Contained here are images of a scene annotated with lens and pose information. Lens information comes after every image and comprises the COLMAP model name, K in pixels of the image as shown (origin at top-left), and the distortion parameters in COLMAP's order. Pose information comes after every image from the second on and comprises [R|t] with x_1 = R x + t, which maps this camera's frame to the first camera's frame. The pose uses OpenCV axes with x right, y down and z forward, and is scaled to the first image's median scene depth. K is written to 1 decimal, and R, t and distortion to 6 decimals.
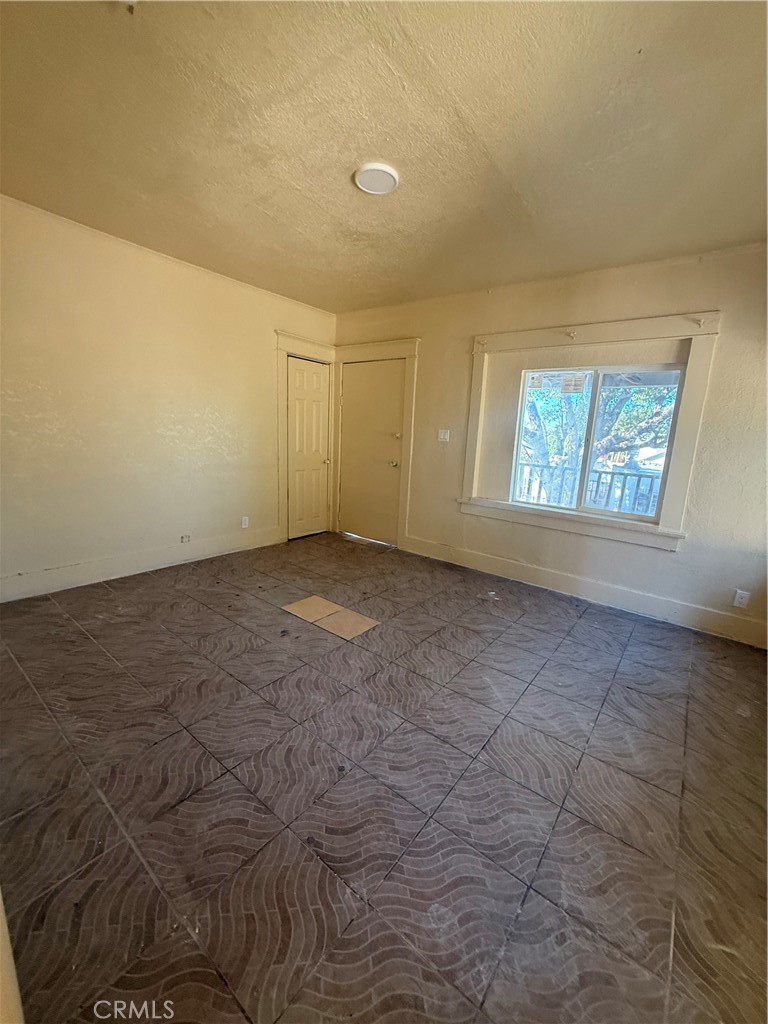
lens RADIAL K [[405.9, 0, 384.6], [0, 405.9, 509.8], [0, 0, 1]] dist [-0.001048, 0.000557]
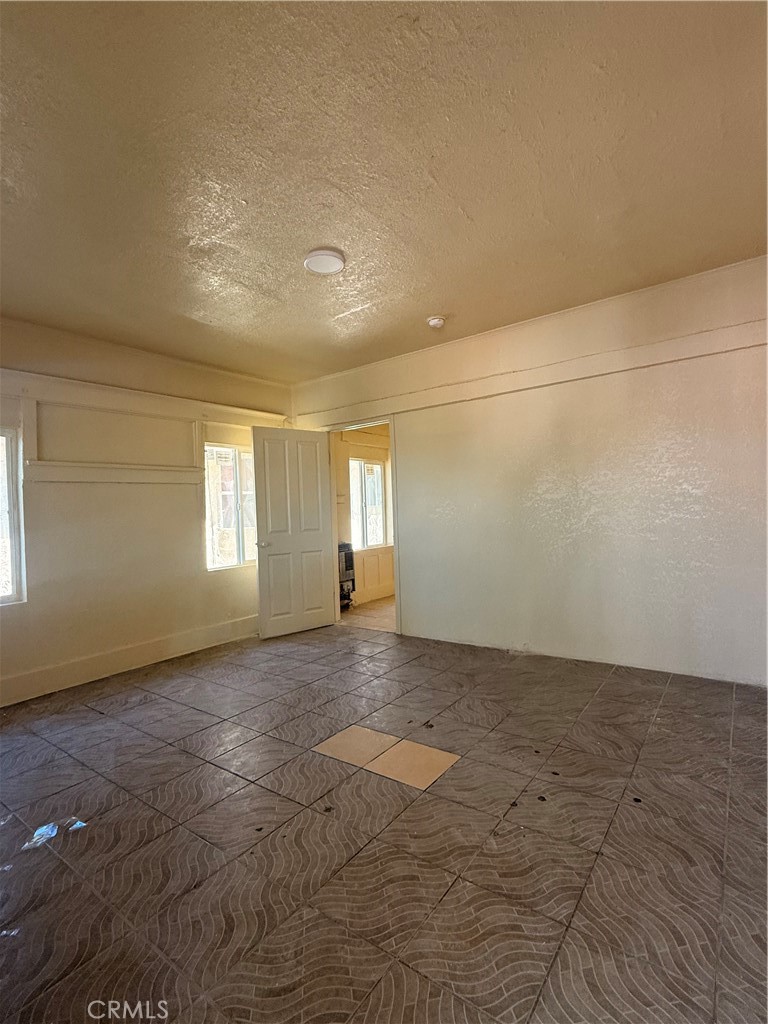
lens RADIAL K [[486.6, 0, 384.0], [0, 486.6, 512.0], [0, 0, 1]] dist [0.000516, 0.000106]
pose [[-0.999672, -0.012532, -0.022345, -0.120823], [-0.016514, 0.982019, 0.188057, -0.313888], [0.019586, 0.188364, -0.981904, 1.848054]]
